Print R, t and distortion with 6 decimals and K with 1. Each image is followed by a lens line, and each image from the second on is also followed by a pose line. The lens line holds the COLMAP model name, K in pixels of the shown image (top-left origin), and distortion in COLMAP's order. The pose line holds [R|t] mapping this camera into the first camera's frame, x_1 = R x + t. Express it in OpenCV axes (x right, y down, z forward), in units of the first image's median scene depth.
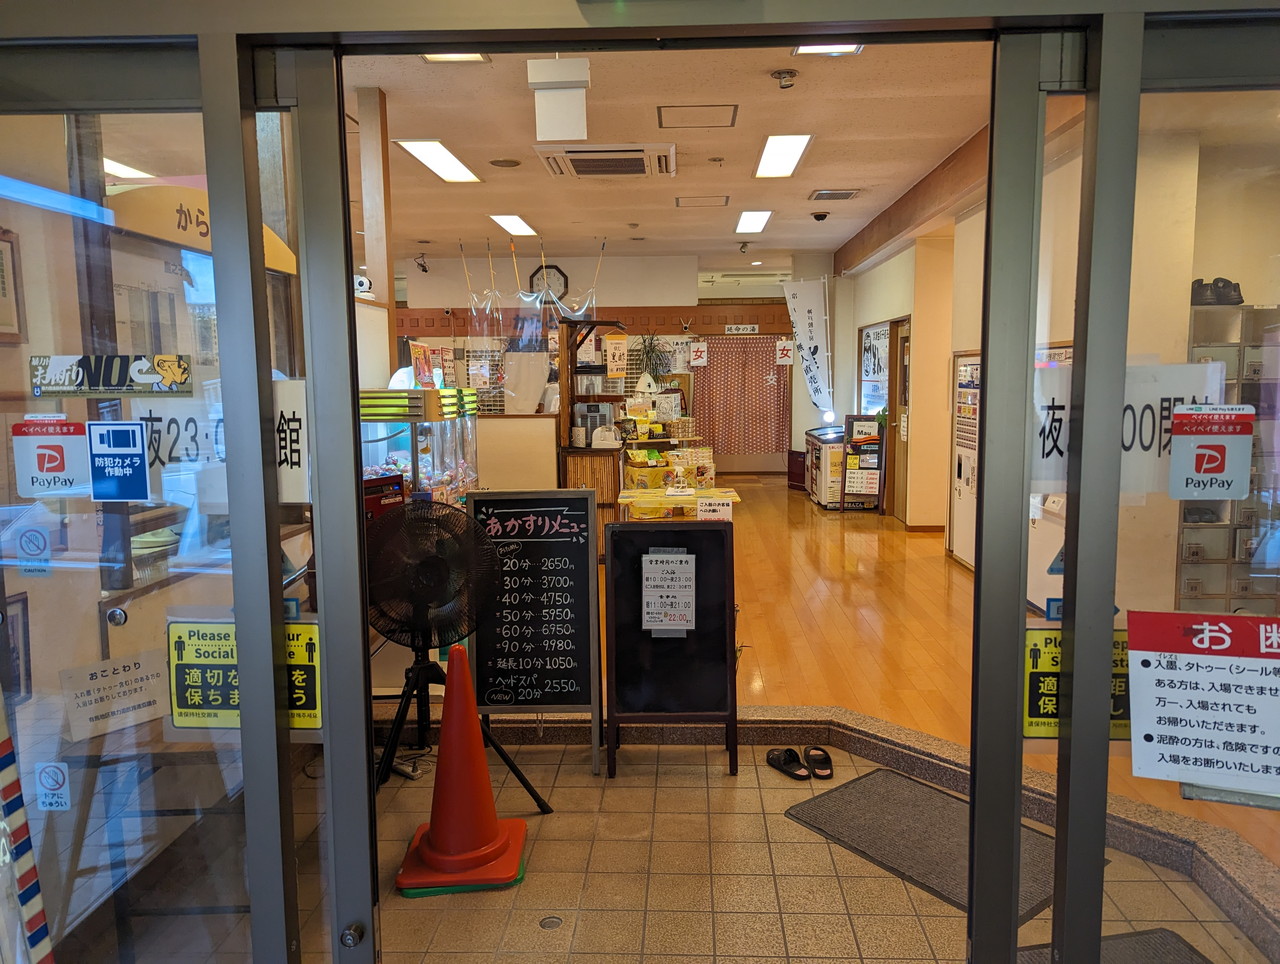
lens RADIAL K [[890.5, 0, 643.1], [0, 890.5, 461.1], [0, 0, 1]] dist [0.055920, -0.001748]
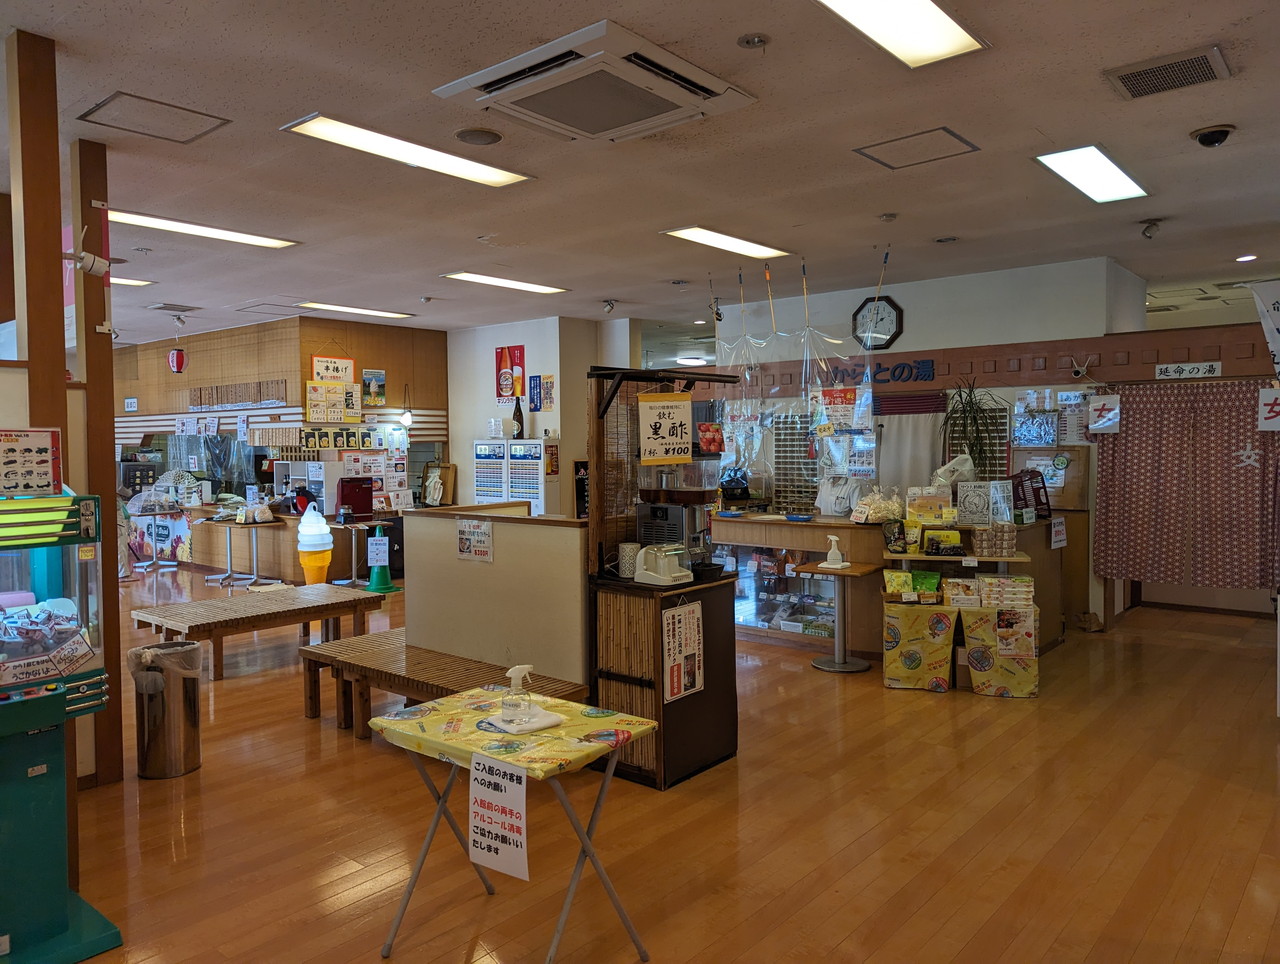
lens RADIAL K [[890.5, 0, 643.1], [0, 890.5, 461.1], [0, 0, 1]] dist [0.055920, -0.001748]
pose [[0.794613, 0.015781, -0.606911, 0.225928], [-0.055976, 0.997308, -0.047355, -0.048978], [0.604530, 0.071601, 0.793358, 0.381527]]
